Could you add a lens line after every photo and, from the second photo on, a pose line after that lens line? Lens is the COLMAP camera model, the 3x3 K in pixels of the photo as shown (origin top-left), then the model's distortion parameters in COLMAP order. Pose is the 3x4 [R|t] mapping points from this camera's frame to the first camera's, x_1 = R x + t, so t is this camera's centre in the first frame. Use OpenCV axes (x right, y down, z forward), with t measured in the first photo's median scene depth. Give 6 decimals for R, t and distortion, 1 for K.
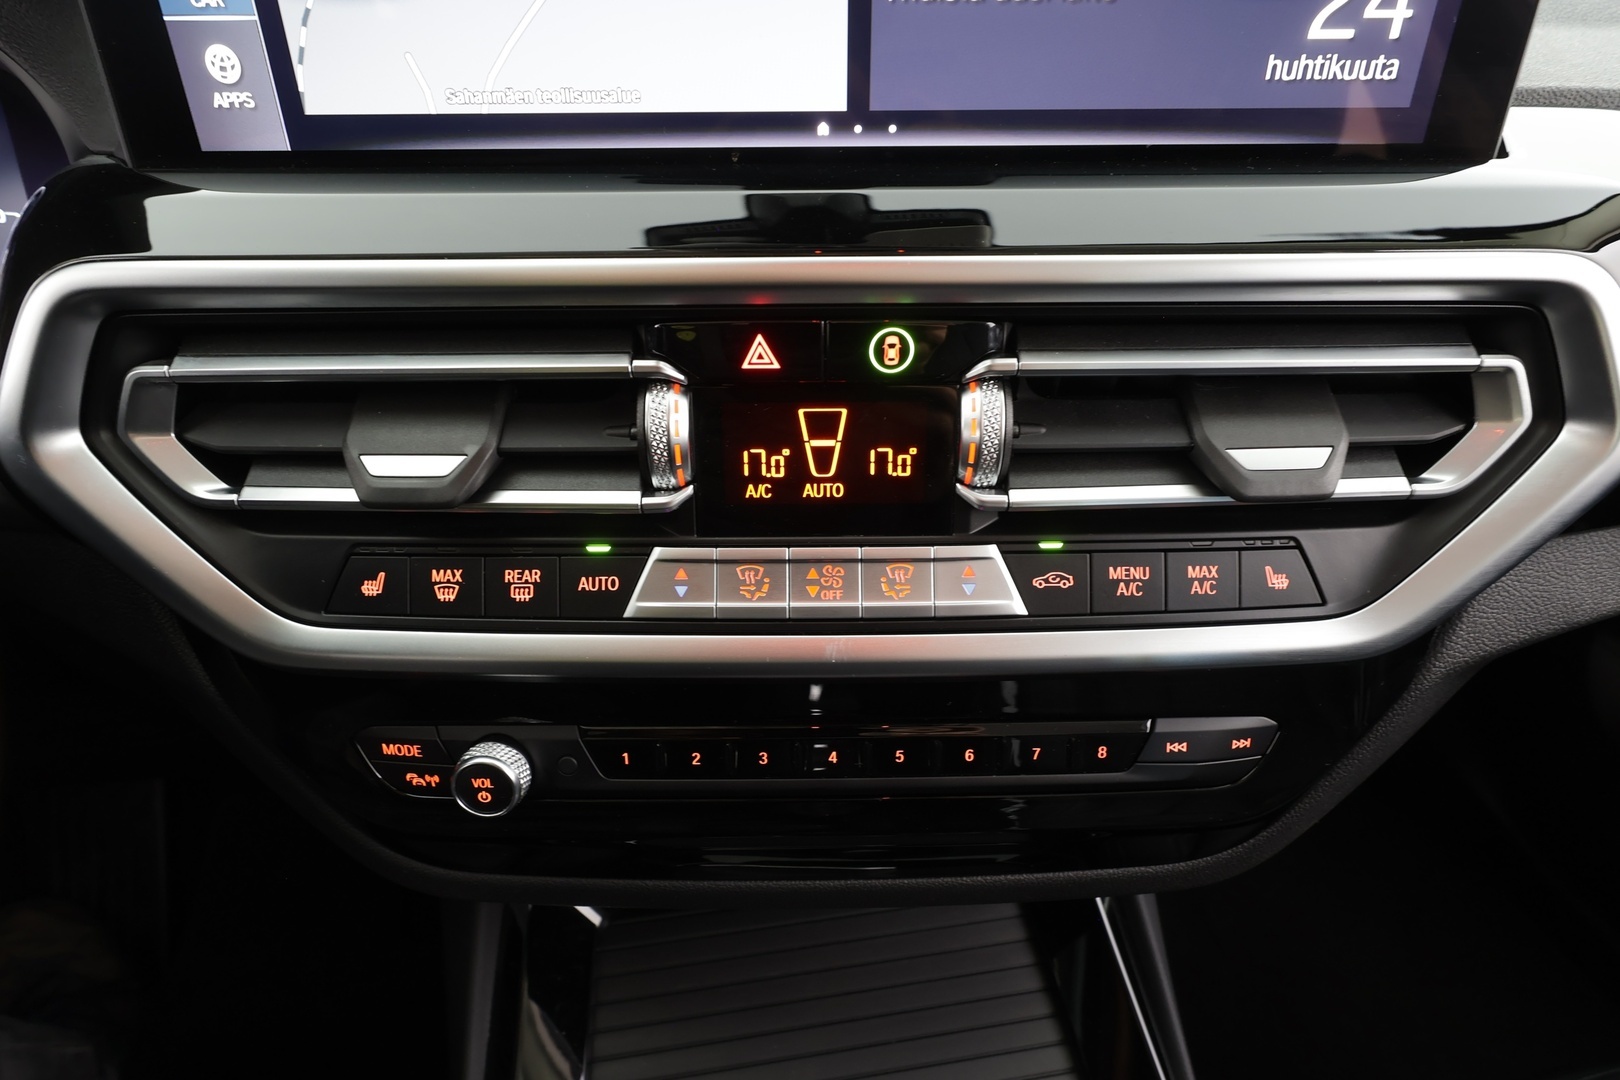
lens RADIAL K [[746.8, 0, 810.0], [0, 746.8, 540.0], [0, 0, 1]] dist [-0.002760, 0.000902]
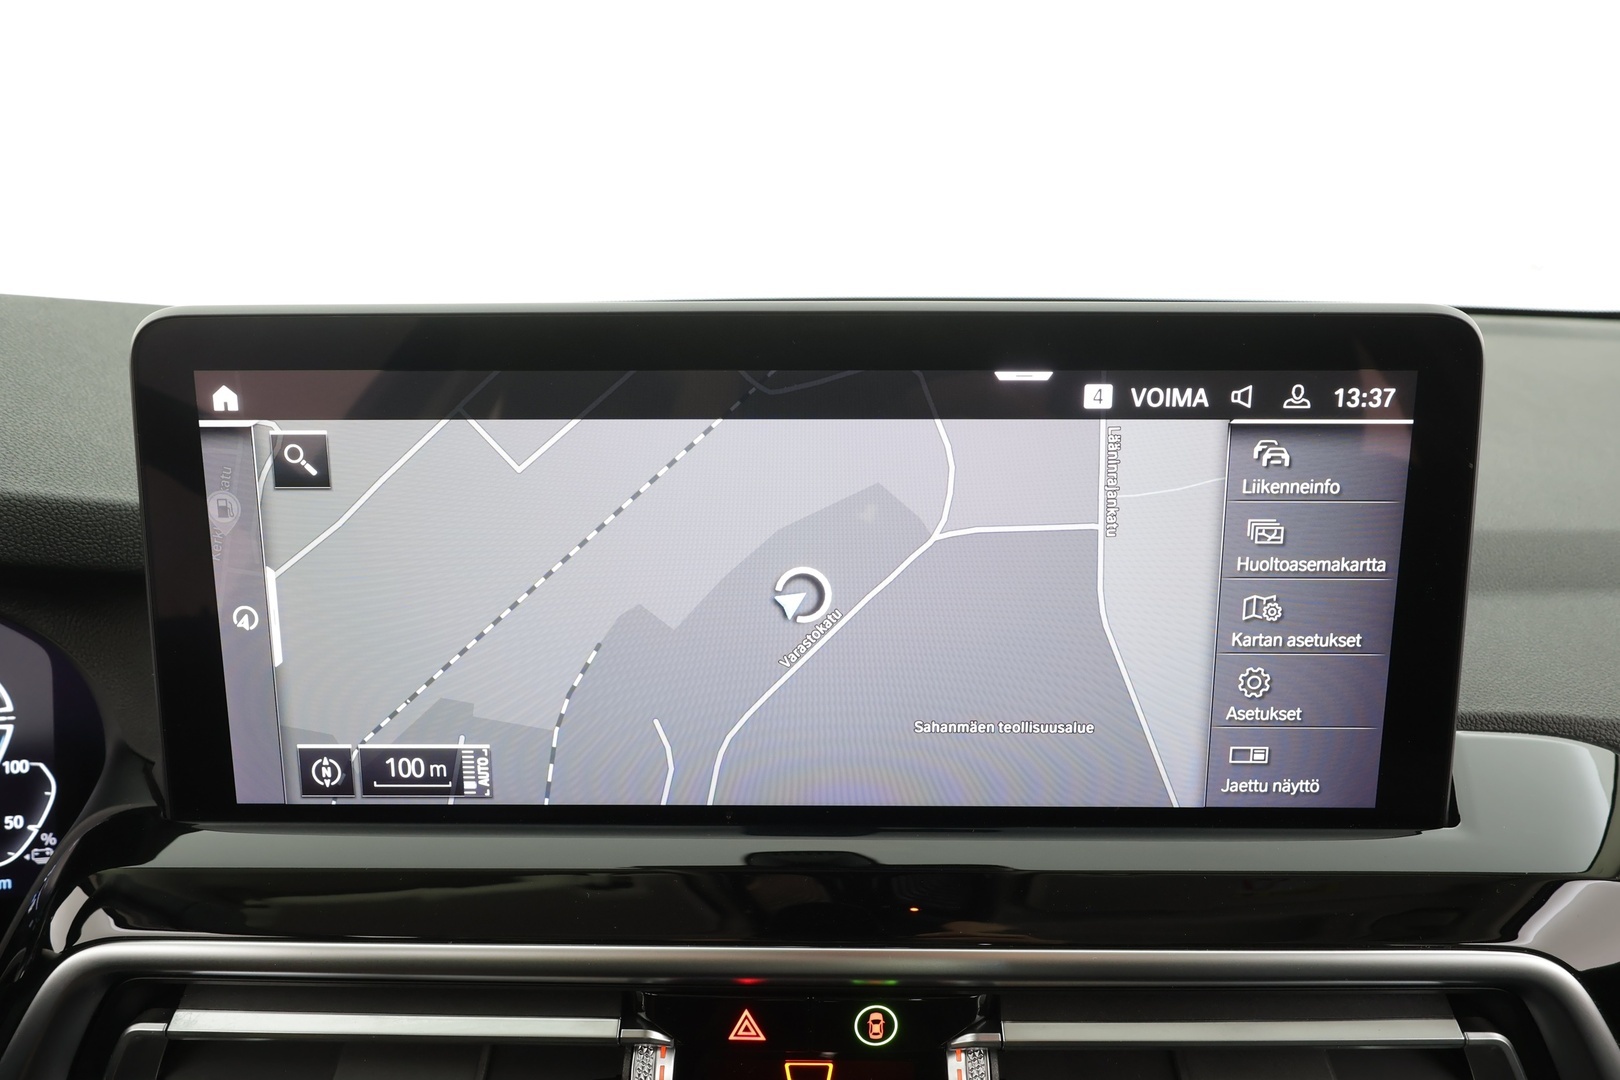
lens RADIAL K [[865.6, 0, 810.0], [0, 865.6, 540.0], [0, 0, 1]] dist [-0.000396, 0.000088]
pose [[0.999861, 0.008742, -0.014203, 0.030410], [-0.012016, 0.968186, -0.249942, -0.593415], [0.011566, 0.250078, 0.968157, -0.303897]]
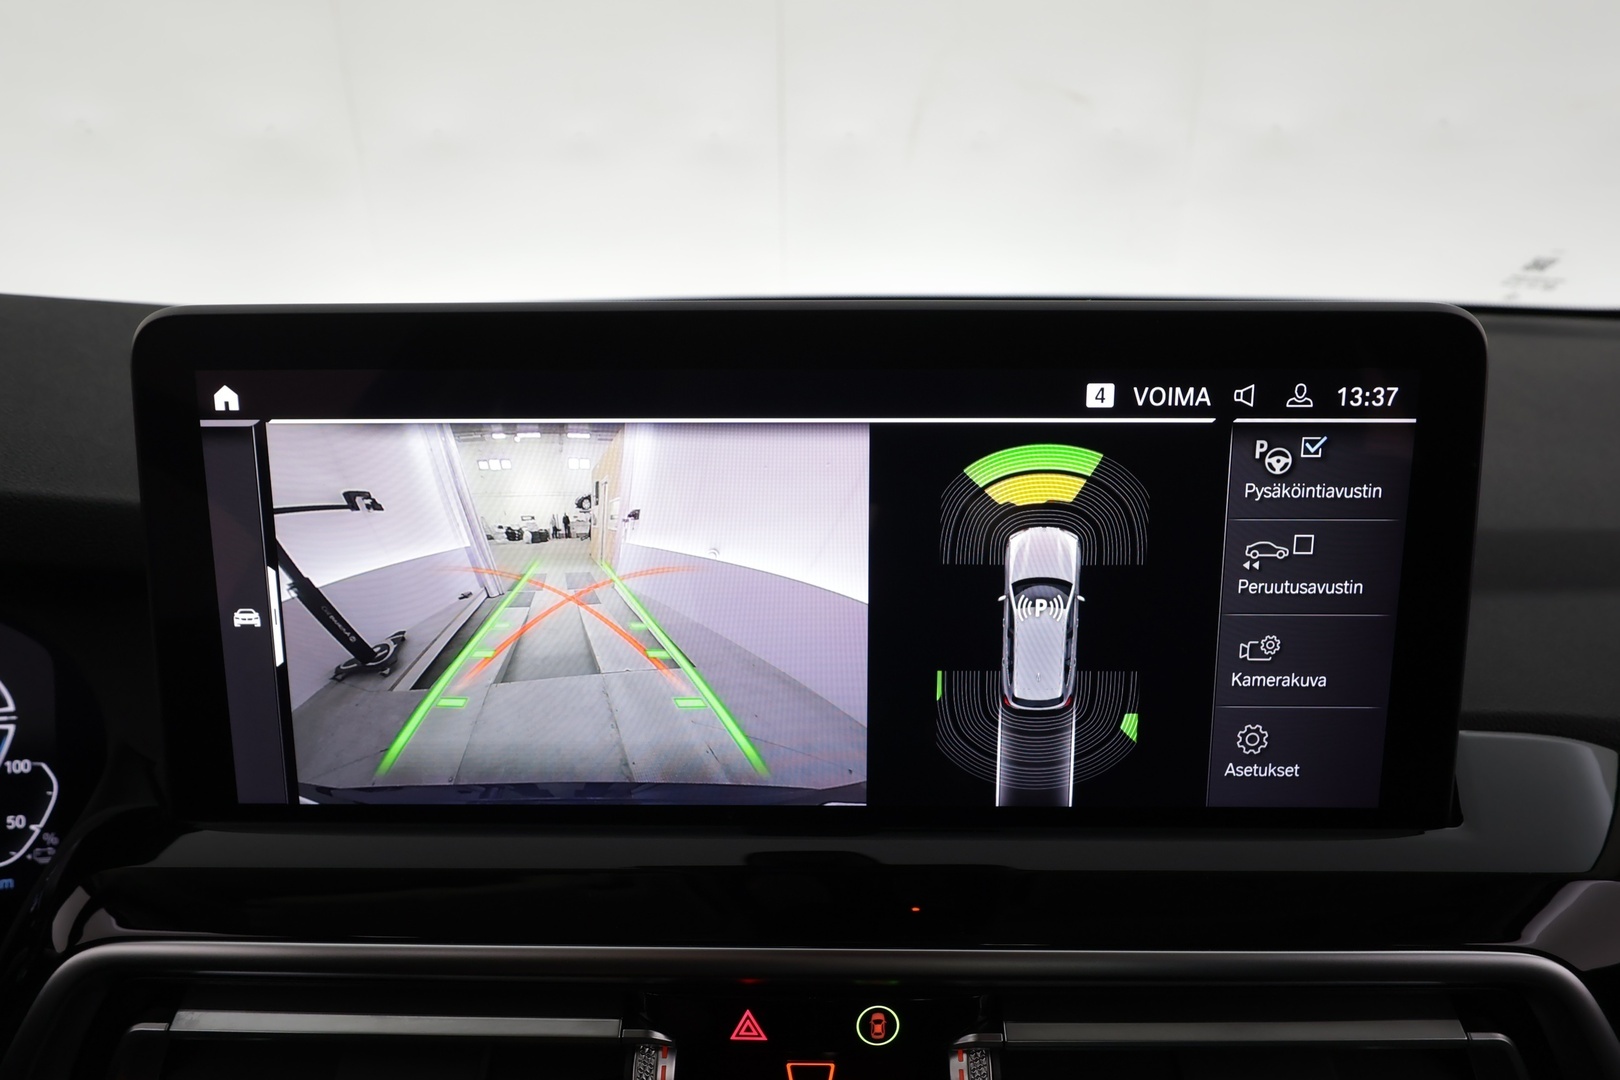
lens RADIAL K [[866.9, 0, 781.6], [0, 866.9, 539.3], [0, 0, 1]] dist [-0.001177, -0.000732]
pose [[0.999856, 0.008404, -0.014748, -0.009470], [-0.011827, 0.968131, -0.250165, -0.592975], [0.012175, 0.250304, 0.968091, -0.304300]]
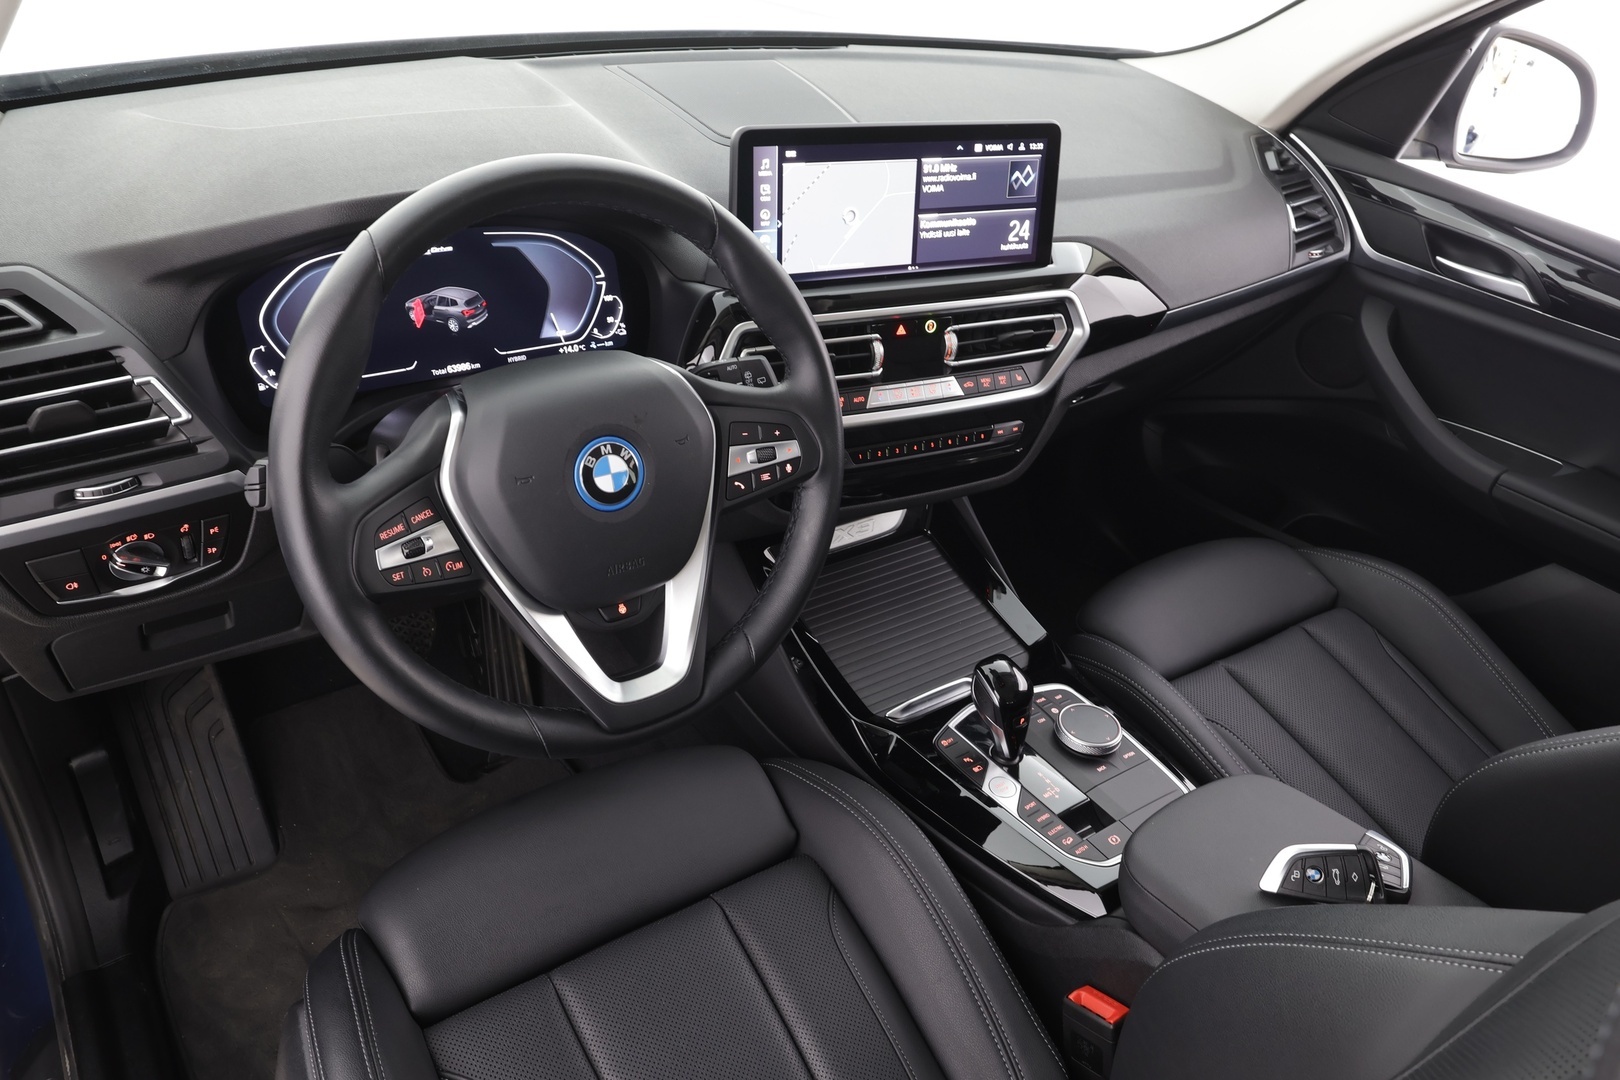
lens RADIAL K [[1128.6, 0, 810.0], [0, 1128.6, 540.0], [0, 0, 1]] dist [0.003656, -0.002591]
pose [[0.890462, -0.165046, 0.424072, -3.048552], [0.150219, 0.986282, 0.068425, 0.334901], [-0.429548, 0.002774, 0.903040, -3.921900]]
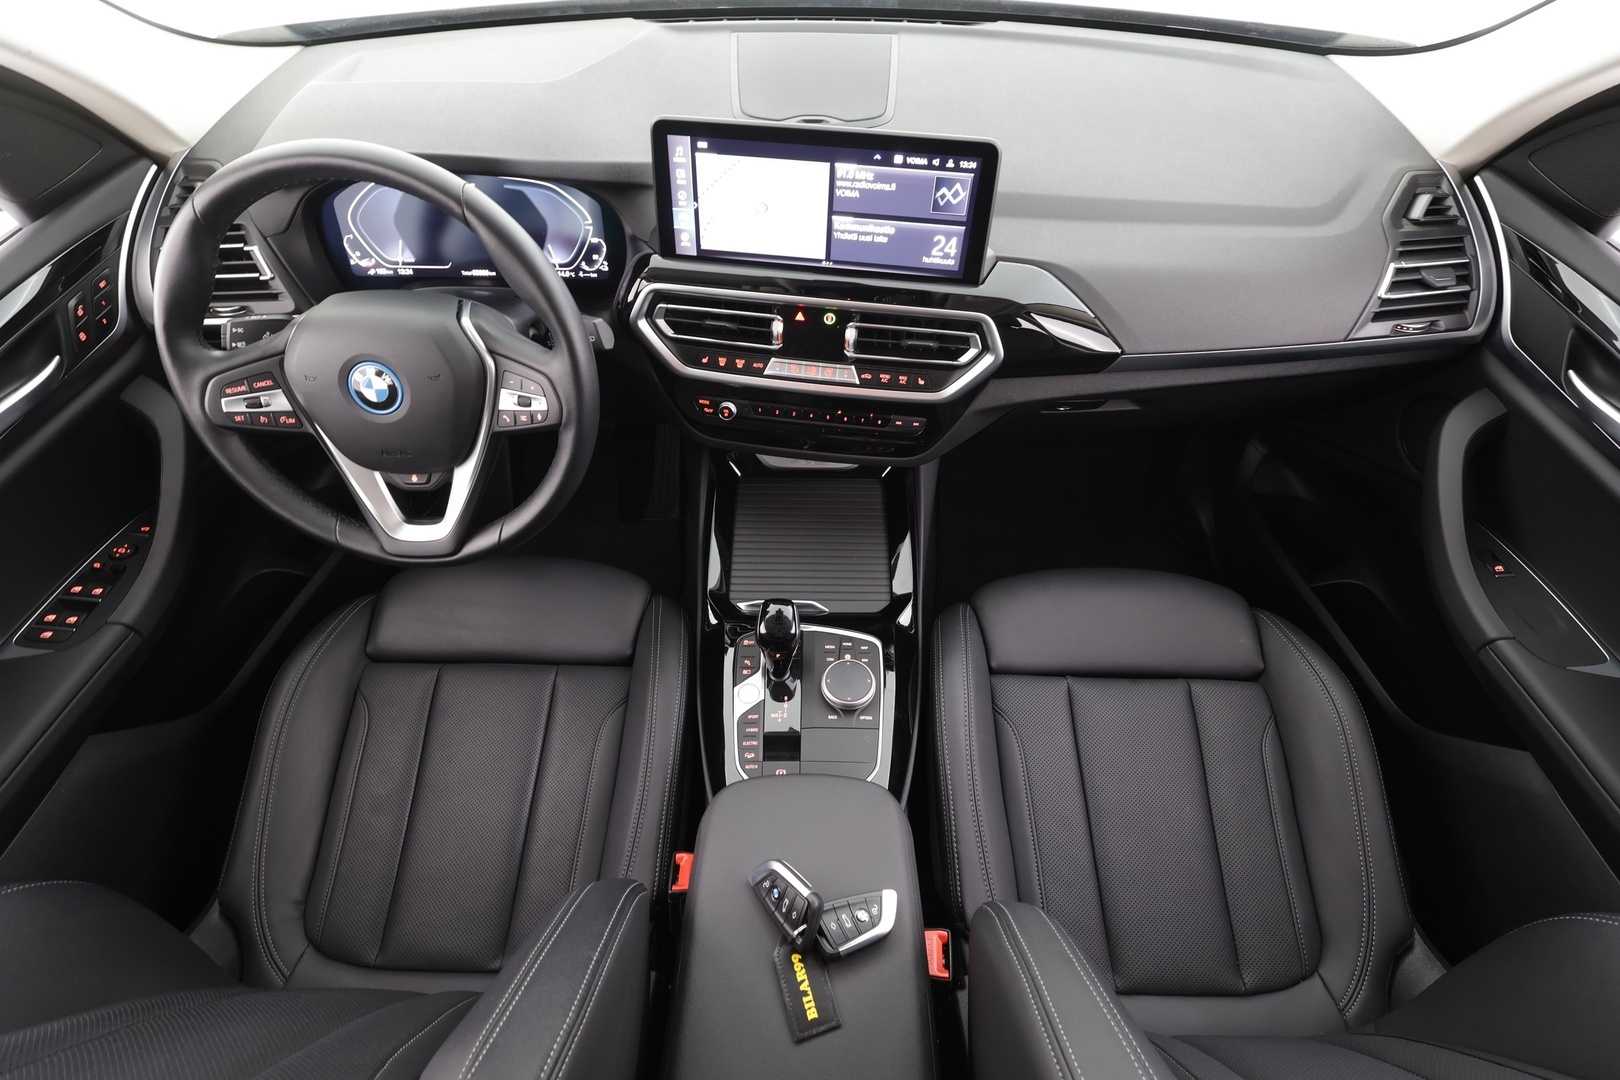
lens RADIAL K [[746.8, 0, 810.0], [0, 746.8, 540.0], [0, 0, 1]] dist [-0.002760, 0.000902]
pose [[0.988759, 0.125442, -0.081360, 0.510740], [-0.095906, 0.949571, 0.298524, -0.314938], [0.114705, -0.287365, 0.950928, -3.519138]]
